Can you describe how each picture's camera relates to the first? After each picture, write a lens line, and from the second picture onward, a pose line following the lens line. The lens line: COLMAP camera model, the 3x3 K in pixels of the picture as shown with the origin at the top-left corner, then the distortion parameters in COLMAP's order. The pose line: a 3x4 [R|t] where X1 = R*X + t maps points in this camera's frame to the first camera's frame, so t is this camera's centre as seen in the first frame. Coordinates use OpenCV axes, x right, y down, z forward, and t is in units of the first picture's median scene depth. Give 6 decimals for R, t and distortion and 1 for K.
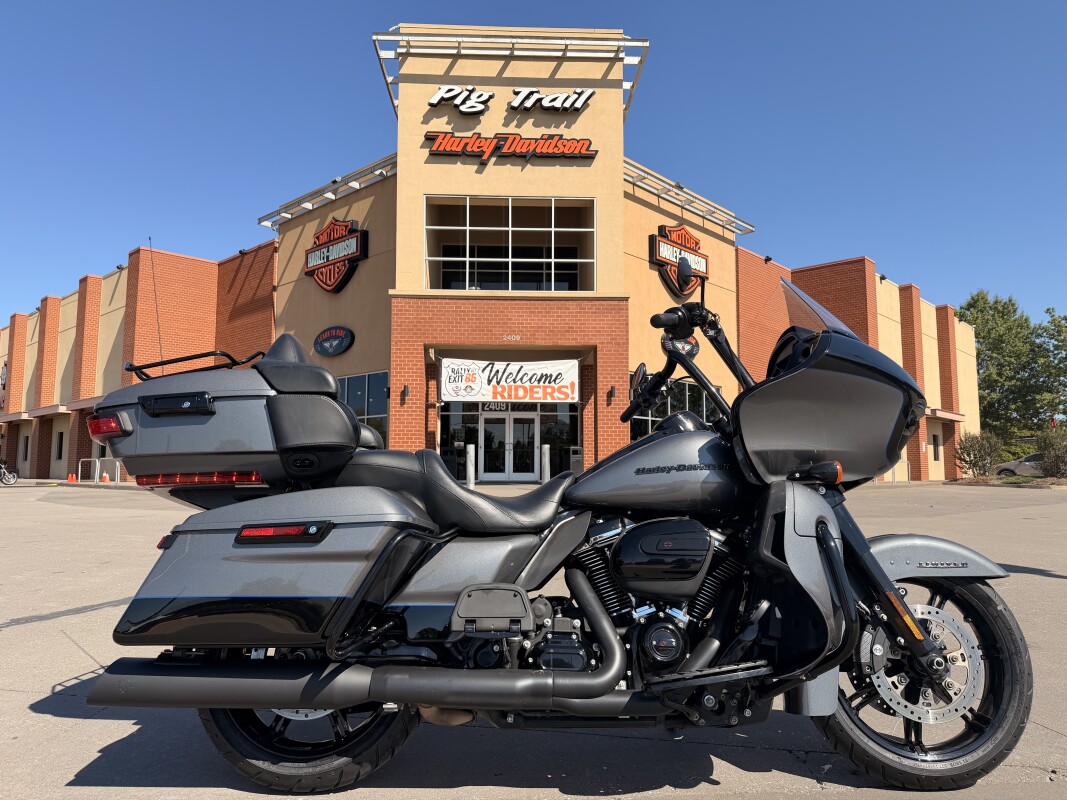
lens RADIAL K [[753.6, 0, 532.5], [0, 753.6, 396.0], [0, 0, 1]] dist [0.029123, -0.021368]
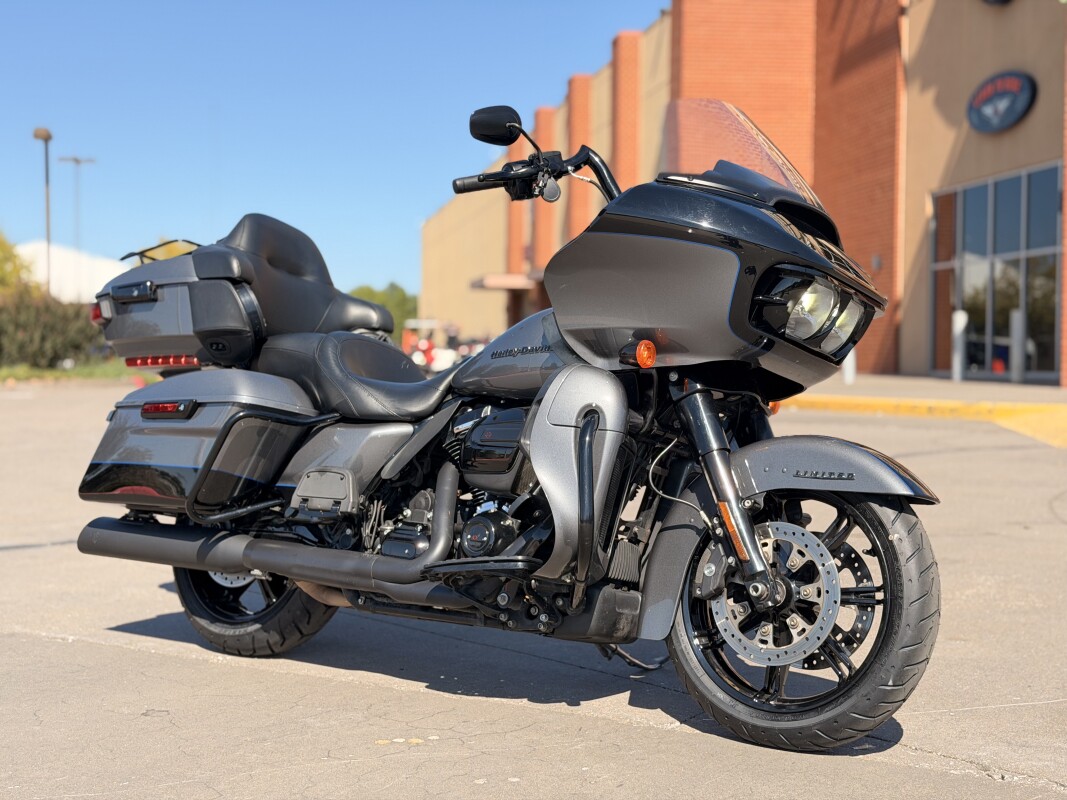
lens RADIAL K [[1487.2, 0, 509.8], [0, 1487.2, 404.4], [0, 0, 1]] dist [0.158311, 0.000000]
pose [[0.791968, 0.018198, -0.610291, 1.261177], [0.061391, 0.992117, 0.109251, -0.032485], [0.607468, -0.123989, 0.784607, -0.373966]]
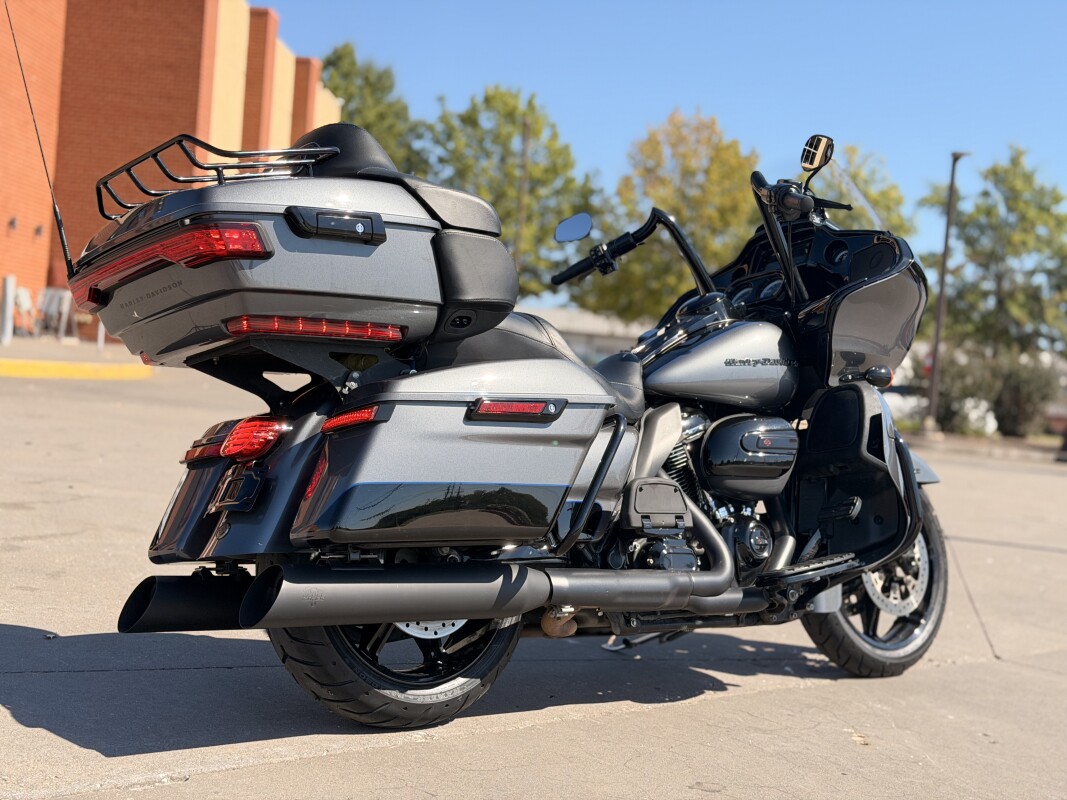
lens RADIAL K [[1487.2, 0, 537.4], [0, 1487.2, 401.4], [0, 0, 1]] dist [0.158311, 0.000000]
pose [[0.754431, 0.055386, 0.654038, -1.237818], [-0.155280, 0.983209, 0.095854, 0.011199], [-0.637747, -0.173875, 0.750364, -0.210061]]
